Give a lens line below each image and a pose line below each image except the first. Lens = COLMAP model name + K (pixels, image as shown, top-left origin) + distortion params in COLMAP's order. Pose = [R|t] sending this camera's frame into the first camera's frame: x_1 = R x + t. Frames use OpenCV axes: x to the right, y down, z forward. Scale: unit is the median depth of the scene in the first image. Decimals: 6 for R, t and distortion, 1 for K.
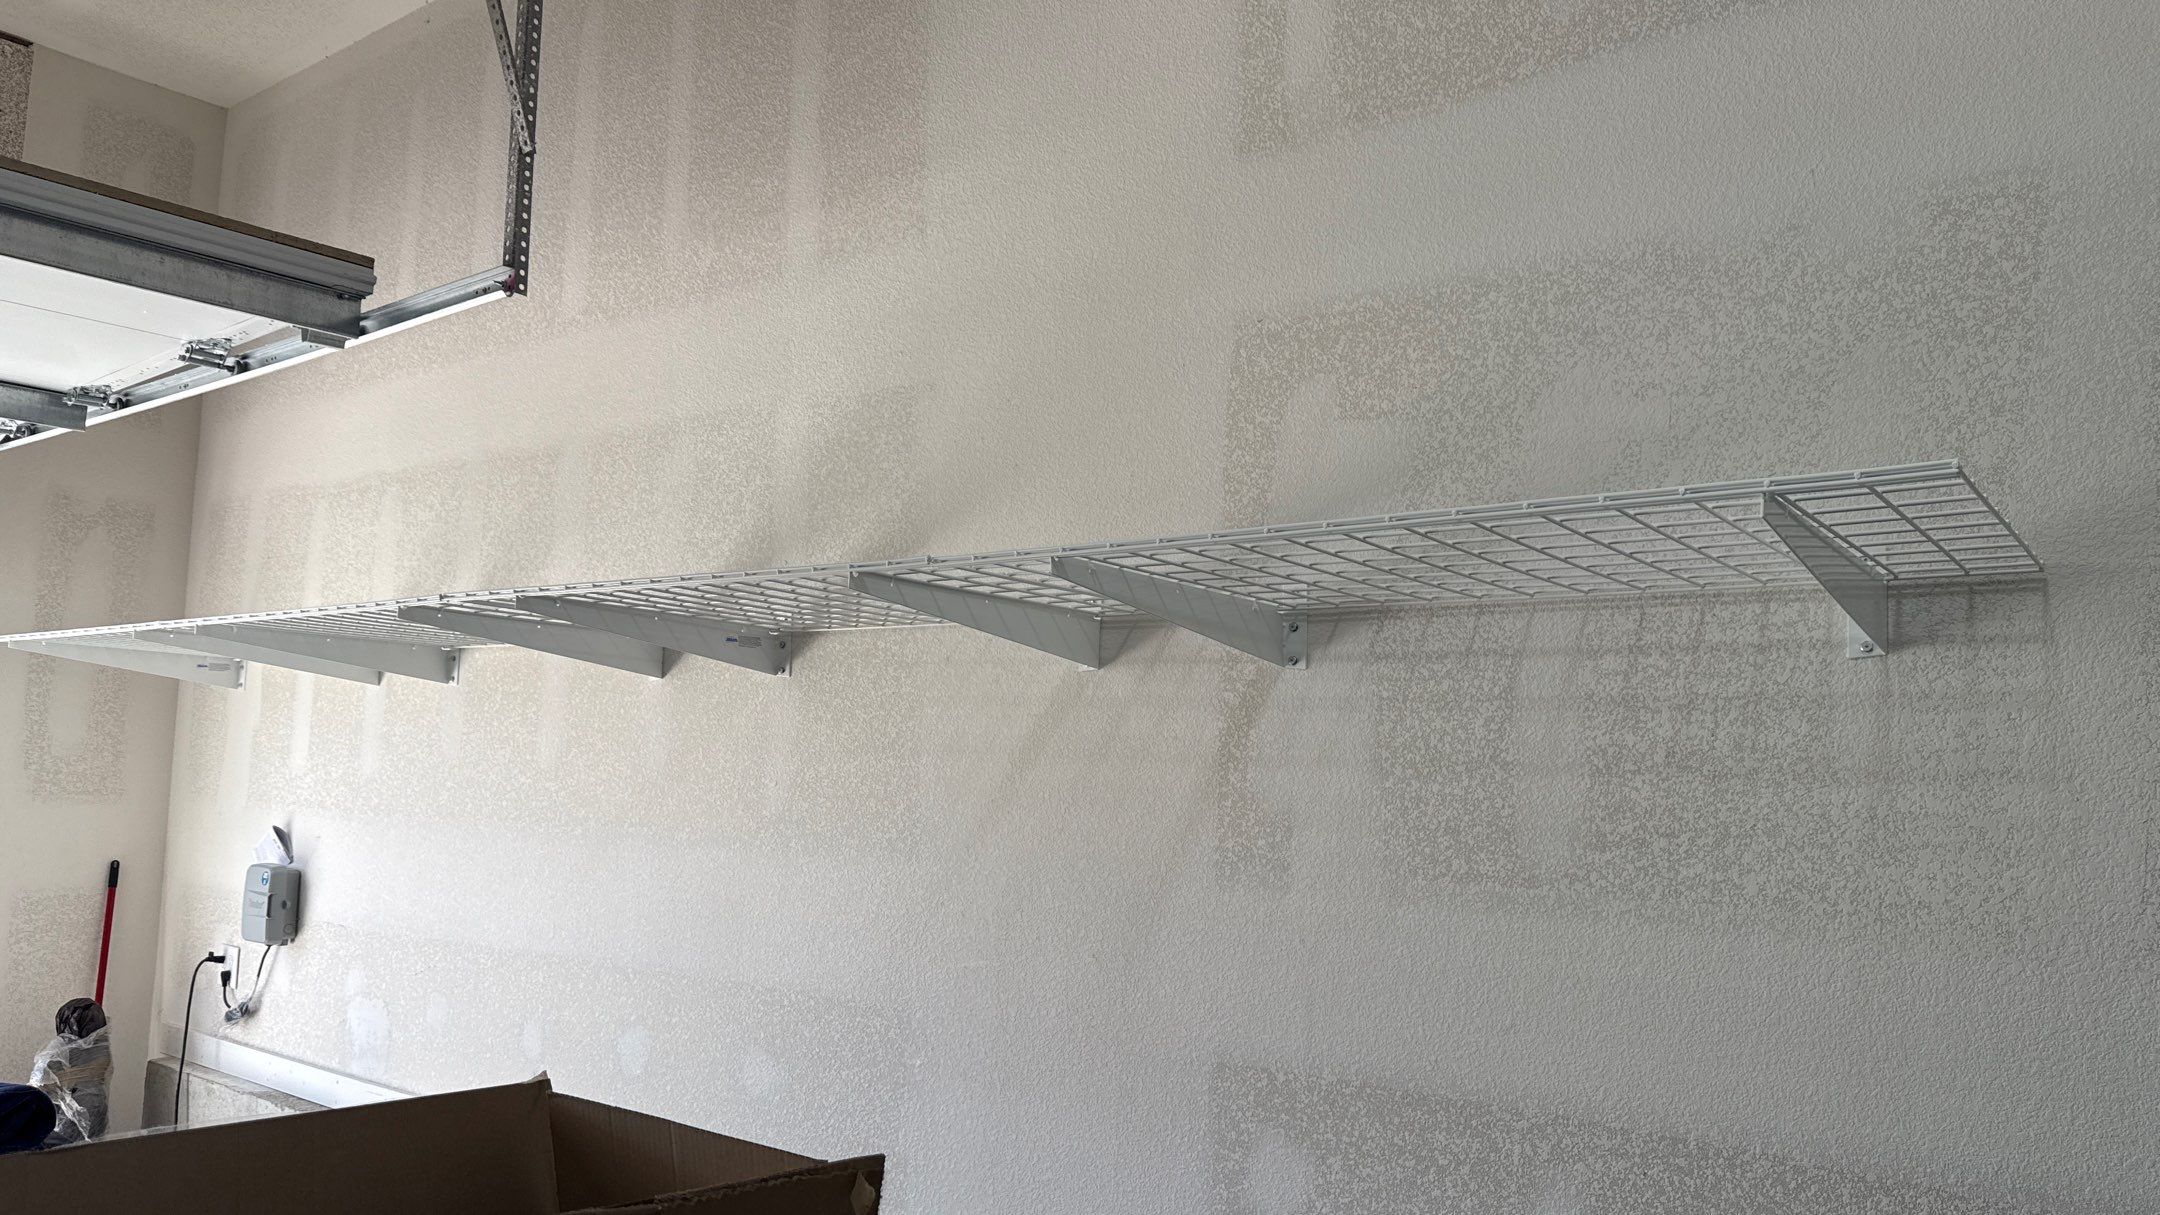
lens RADIAL K [[1499.9, 0, 1071.3], [0, 1499.9, 611.5], [0, 0, 1]] dist [0.032408, -0.019599]
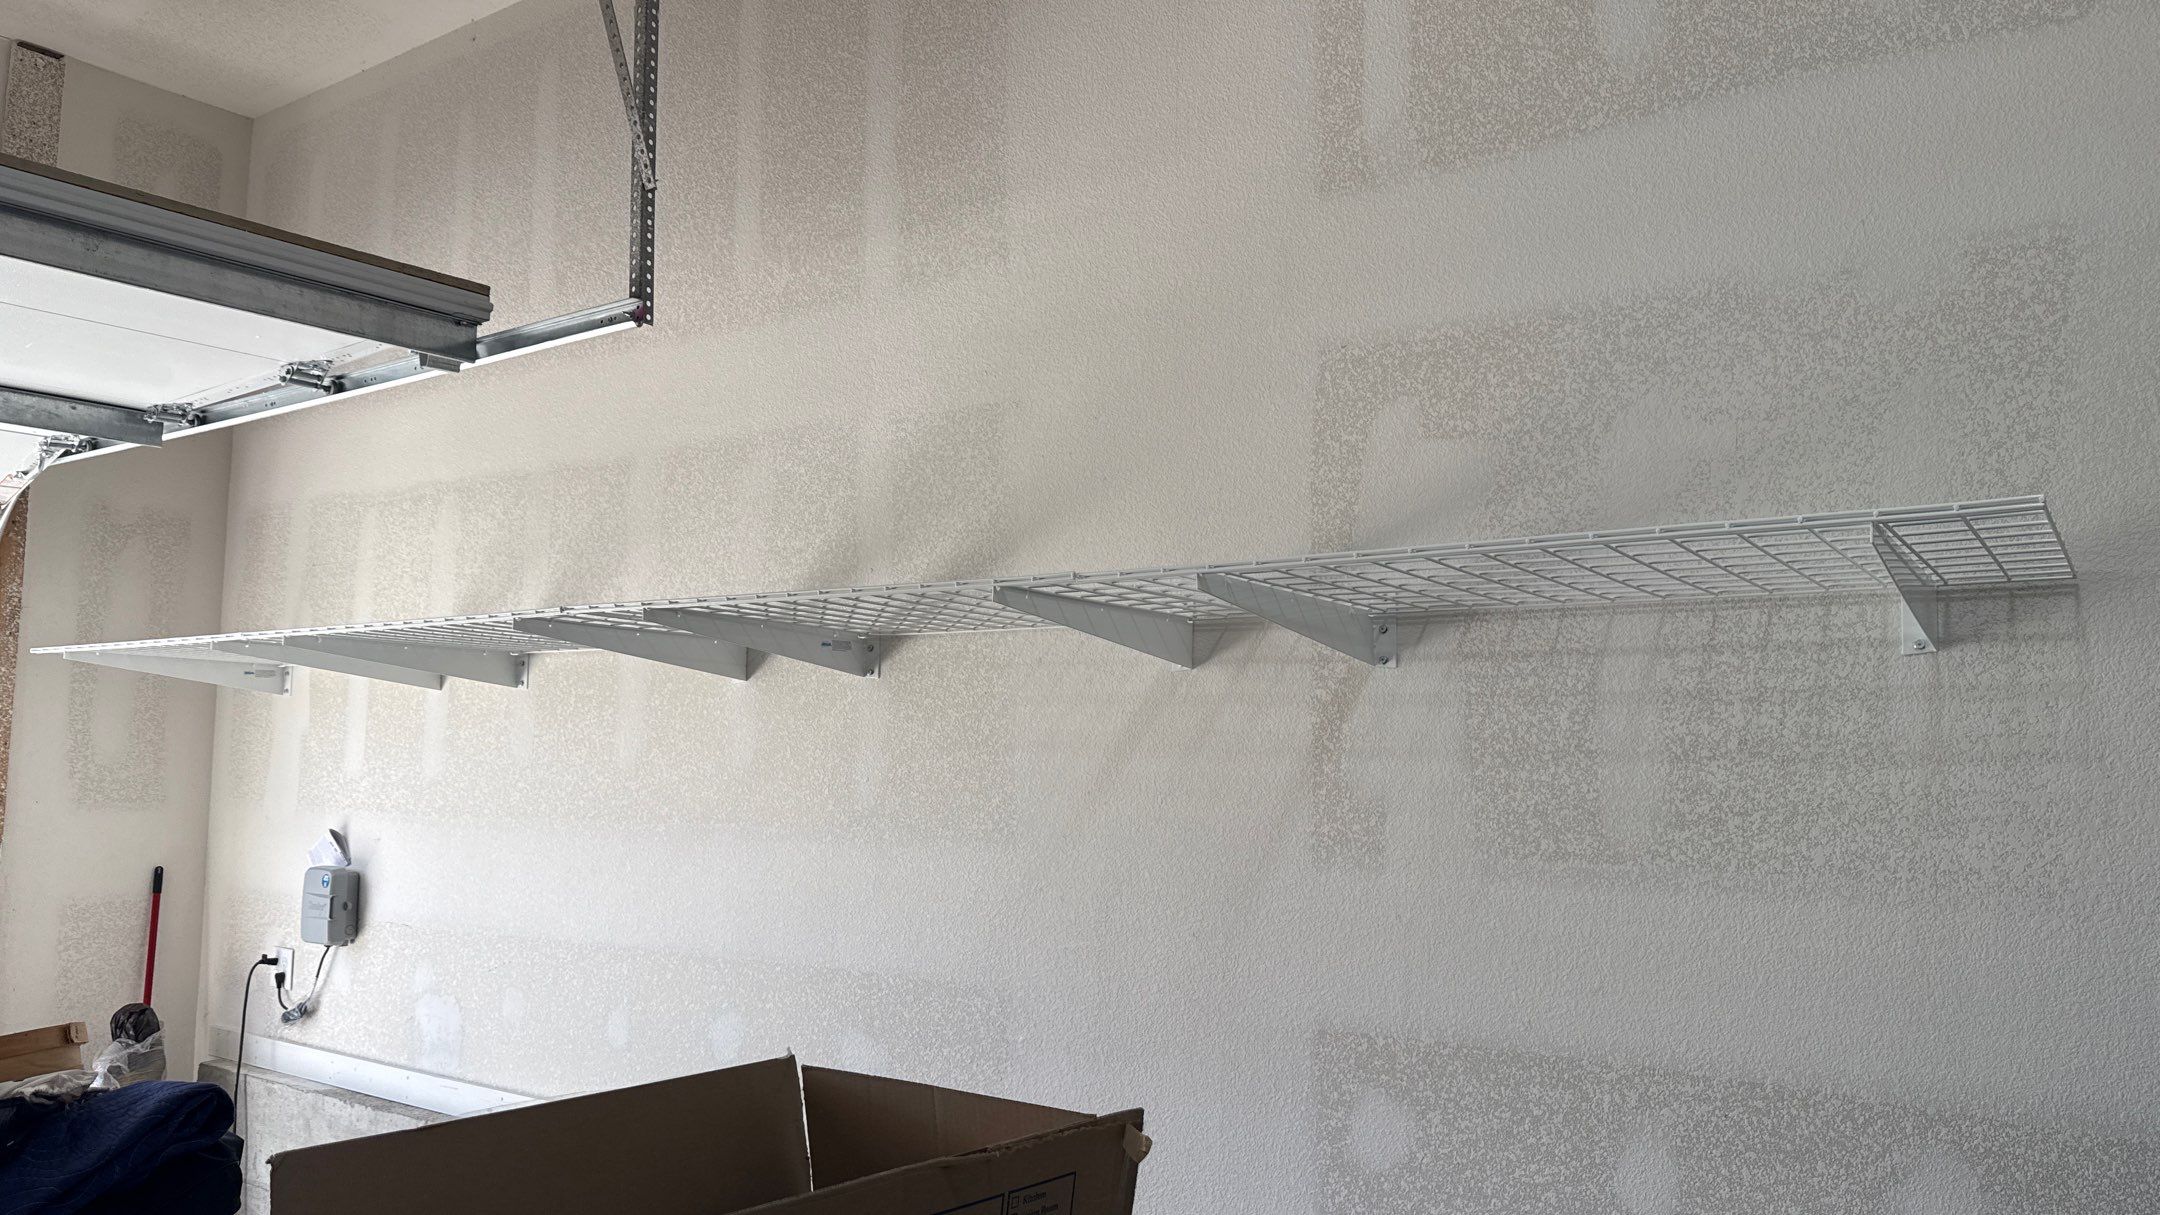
lens RADIAL K [[1499.9, 0, 1090.3], [0, 1499.9, 602.7], [0, 0, 1]] dist [0.032408, -0.019599]
pose [[0.998530, -0.013140, 0.052583, -0.116440], [0.012869, 0.999902, 0.005491, -0.016843], [-0.052650, -0.004806, 0.998601, -0.075012]]
